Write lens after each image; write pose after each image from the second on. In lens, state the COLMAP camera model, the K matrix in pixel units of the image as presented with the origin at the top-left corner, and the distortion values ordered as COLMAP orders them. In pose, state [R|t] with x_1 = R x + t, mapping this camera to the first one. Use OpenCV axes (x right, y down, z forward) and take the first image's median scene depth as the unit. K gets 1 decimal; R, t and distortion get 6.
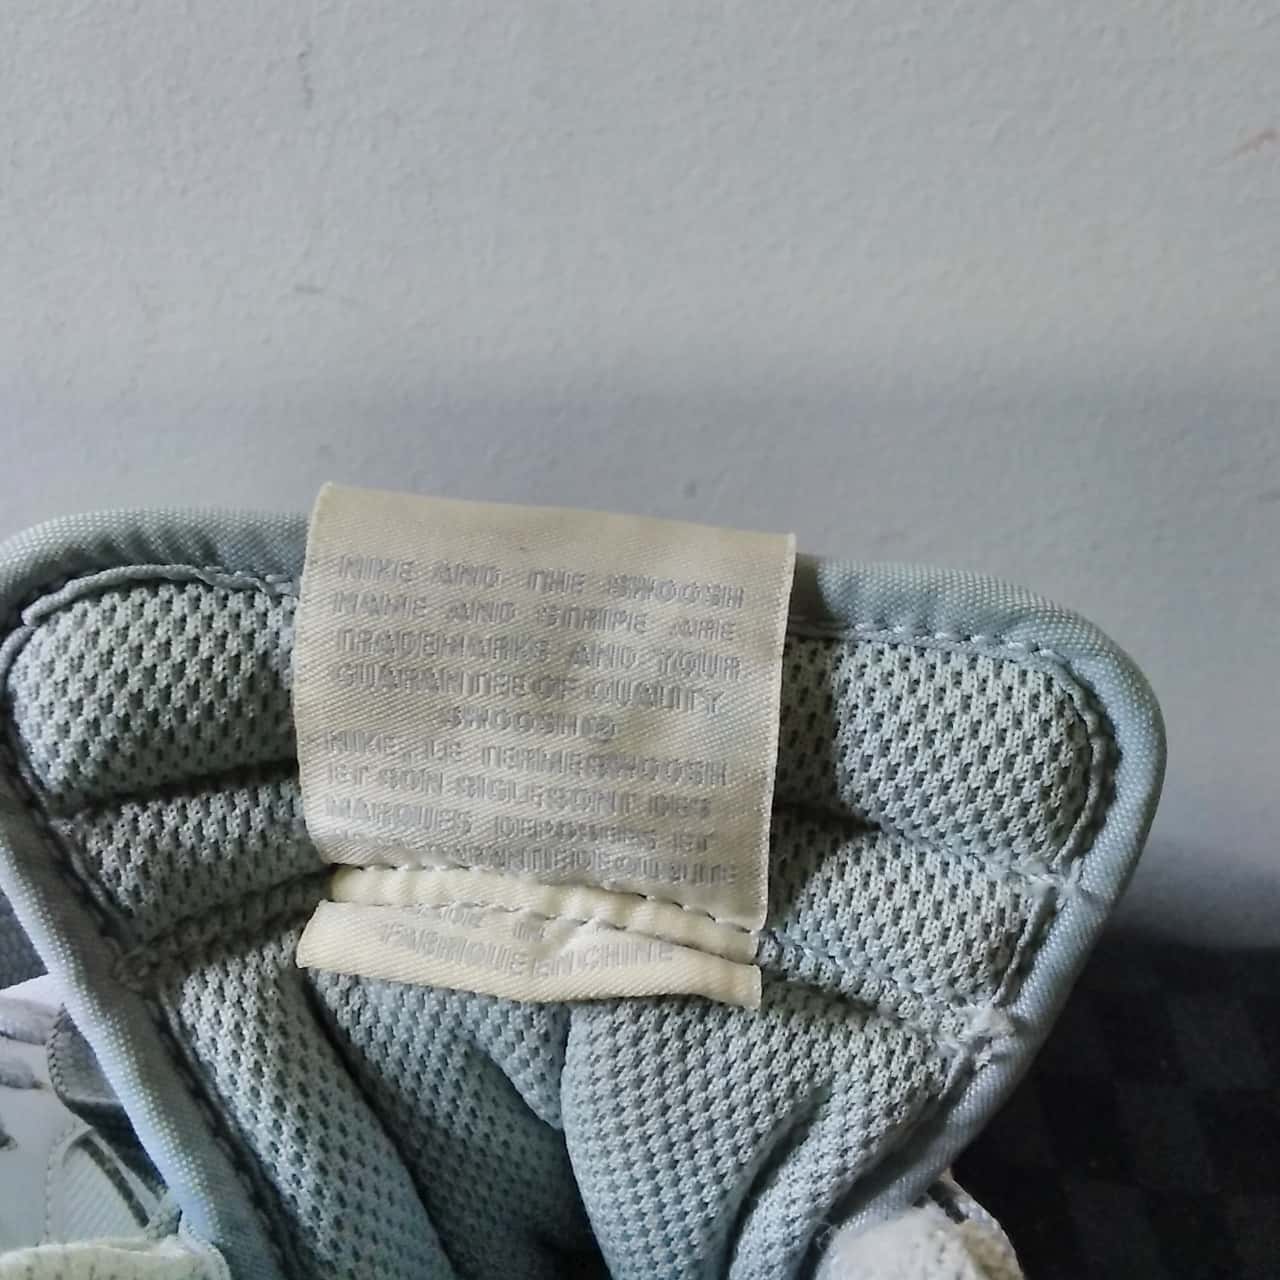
lens RADIAL K [[1607.7, 0, 640.0], [0, 1607.7, 640.0], [0, 0, 1]] dist [-0.001888, 0.244810]
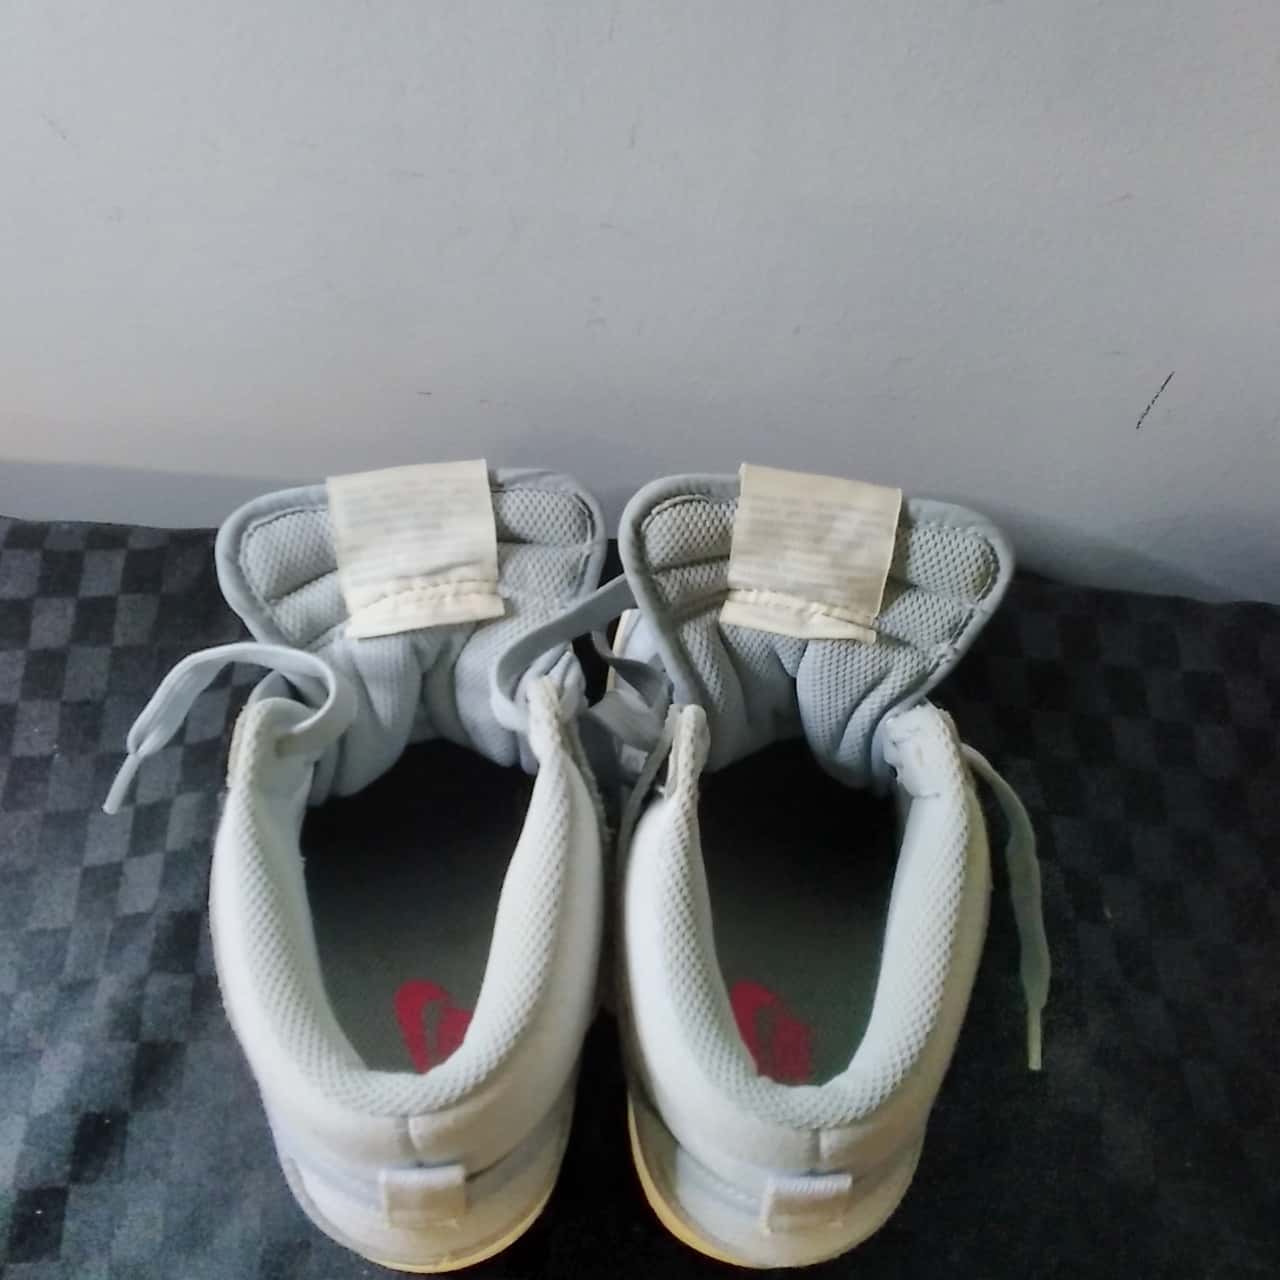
lens RADIAL K [[1607.7, 0, 640.0], [0, 1607.7, 640.0], [0, 0, 1]] dist [-0.001888, 0.244810]
pose [[0.996965, 0.042379, 0.065307, -0.560318], [-0.059602, 0.955148, 0.290070, -0.628648], [-0.050085, -0.293082, 0.954775, -1.867283]]
